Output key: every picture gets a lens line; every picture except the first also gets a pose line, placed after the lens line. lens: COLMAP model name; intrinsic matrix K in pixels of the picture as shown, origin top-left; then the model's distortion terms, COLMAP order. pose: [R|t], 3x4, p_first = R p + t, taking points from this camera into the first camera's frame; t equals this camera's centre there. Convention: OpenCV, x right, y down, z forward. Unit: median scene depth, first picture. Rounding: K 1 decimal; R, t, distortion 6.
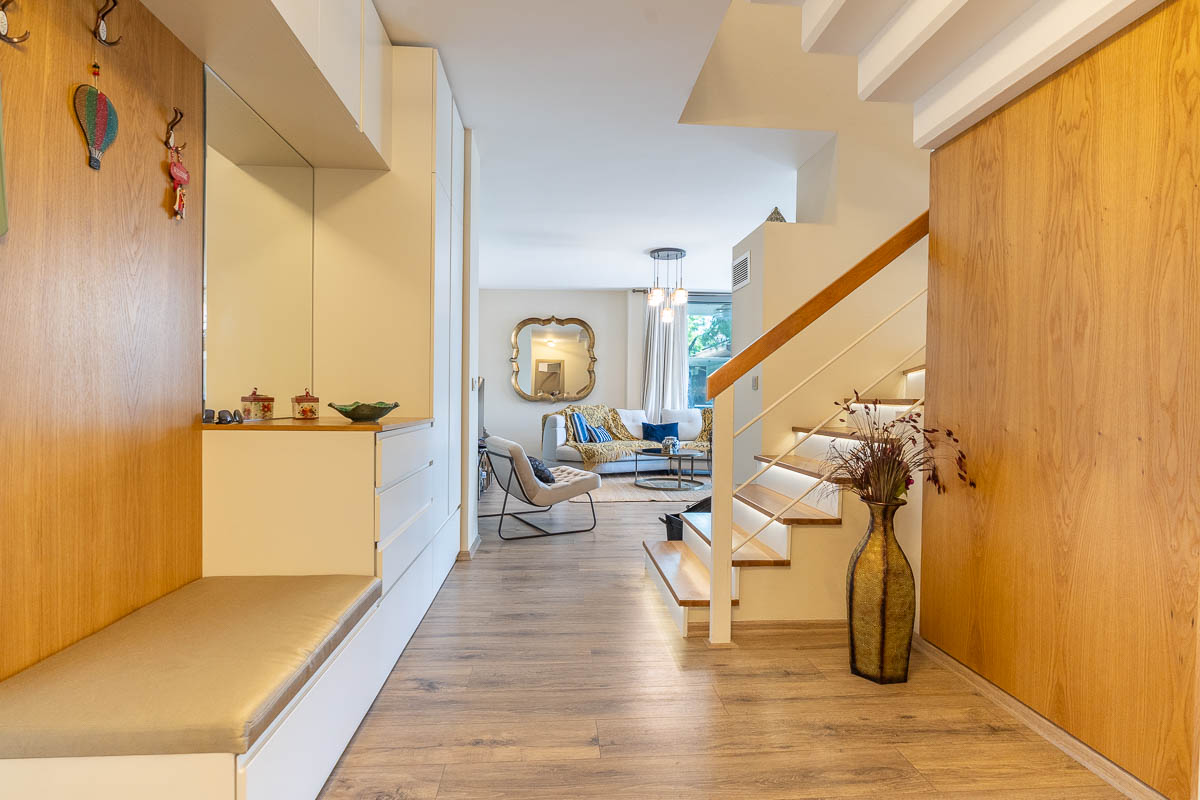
lens RADIAL K [[576.4, 0, 603.8], [0, 576.4, 402.9], [0, 0, 1]] dist [-0.009562, 0.002096]
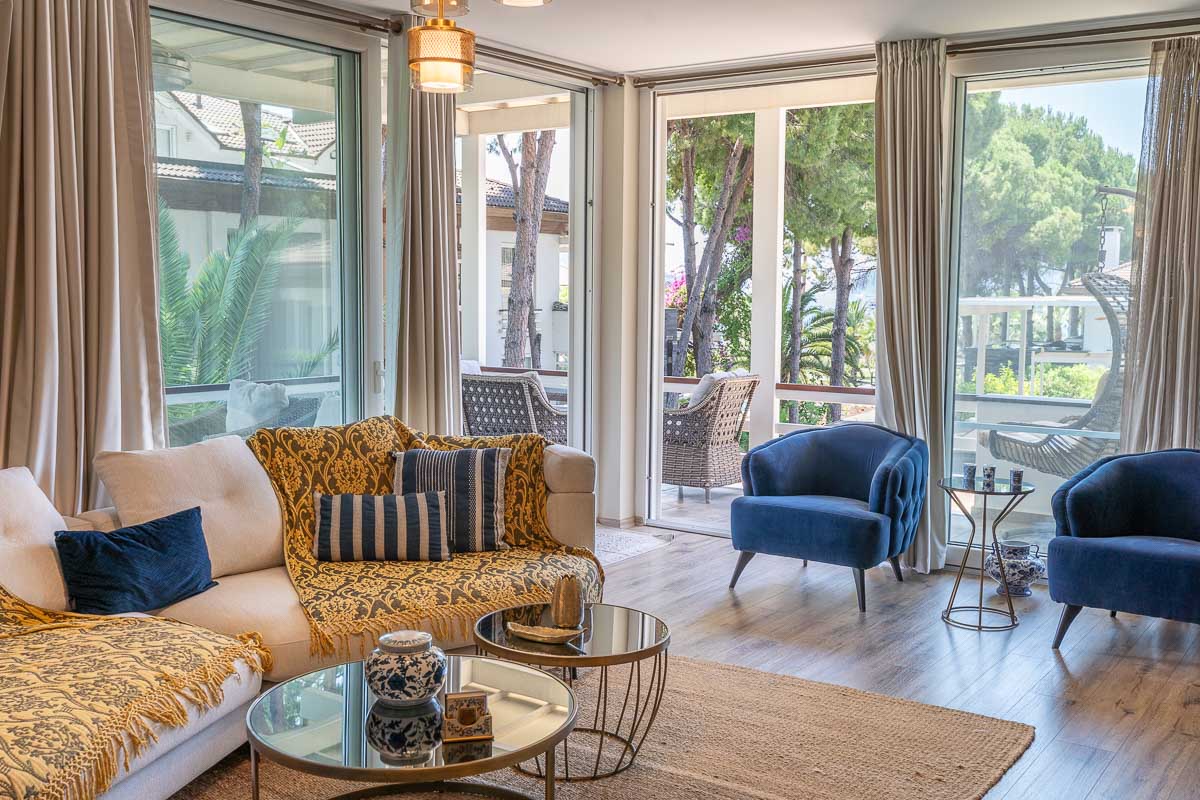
lens RADIAL K [[1169.1, 0, 604.7], [0, 1169.1, 396.9], [0, 0, 1]] dist [0.006409, 0.000000]
pose [[0.636969, -0.077076, 0.767027, -0.374049], [0.008943, 0.995661, 0.092624, -0.153897], [-0.770838, -0.052139, 0.634894, 1.519274]]
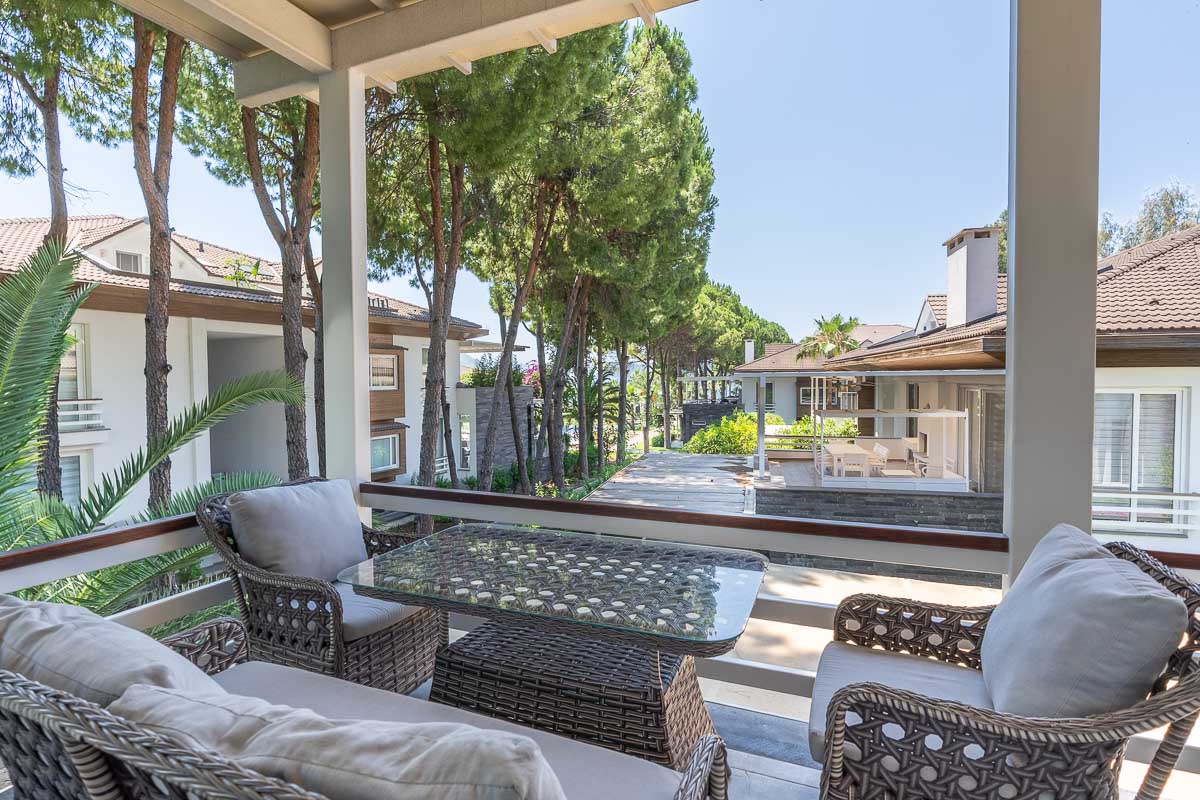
lens RADIAL K [[576.4, 0, 601.0], [0, 576.4, 396.6], [0, 0, 1]] dist [-0.009562, 0.002096]
pose [[0.465037, -0.045429, 0.884125, 1.446262], [0.023974, 0.998962, 0.038720, -0.094120], [-0.884966, 0.003190, 0.465644, 3.238271]]
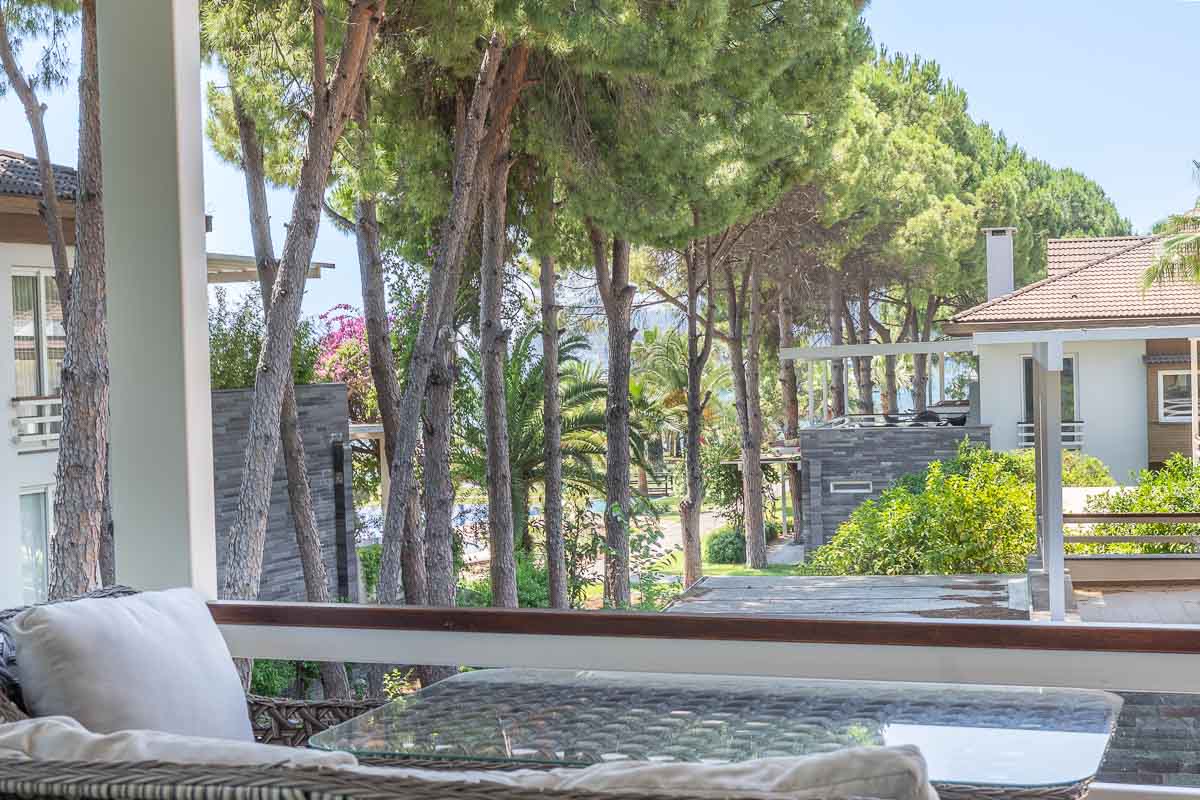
lens RADIAL K [[1823.4, 0, 592.1], [0, 1823.4, 405.1], [0, 0, 1]] dist [0.002823, 0.000000]
pose [[0.434726, -0.051597, 0.899084, 1.006259], [0.045643, 0.998337, 0.035223, -0.103239], [-0.899405, 0.025724, 0.436358, 3.182600]]
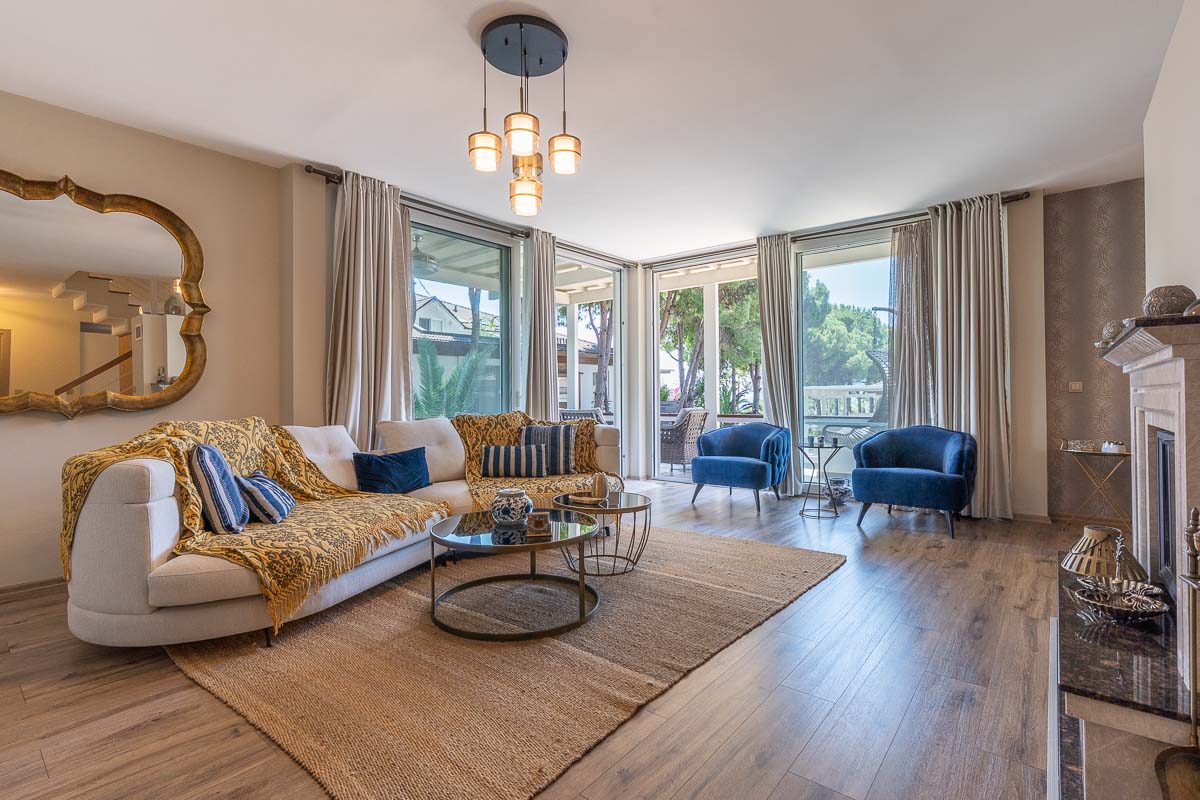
lens RADIAL K [[551.5, 0, 603.3], [0, 551.5, 391.2], [0, 0, 1]] dist [-0.012418, 0.001174]
pose [[0.691849, -0.007531, 0.722003, -0.296756], [0.023625, 0.999646, -0.012211, -0.012904], [-0.721656, 0.025505, 0.691782, 1.514603]]
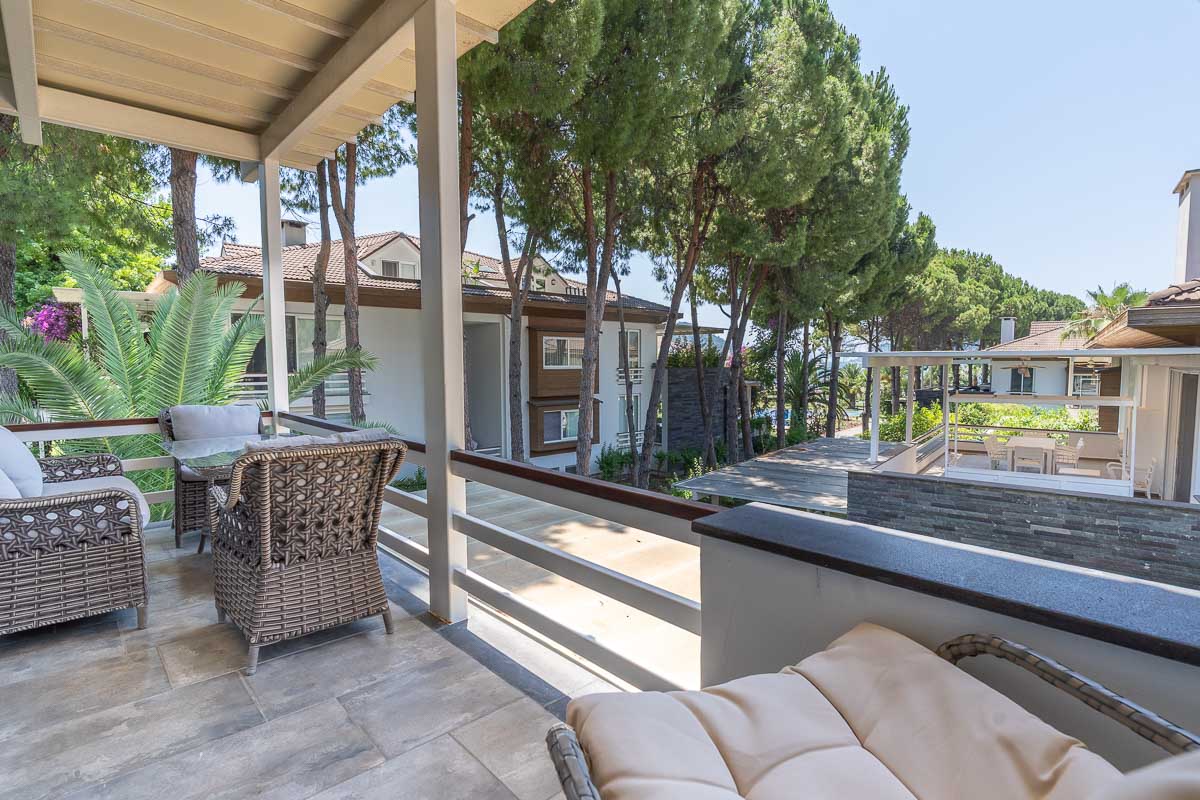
lens RADIAL K [[576.4, 0, 626.8], [0, 576.4, 398.4], [0, 0, 1]] dist [-0.009562, 0.002096]
pose [[0.762529, -0.054478, 0.644656, 1.826368], [0.017853, 0.997841, 0.063207, -0.039825], [-0.646707, -0.036688, 0.761856, 2.216451]]
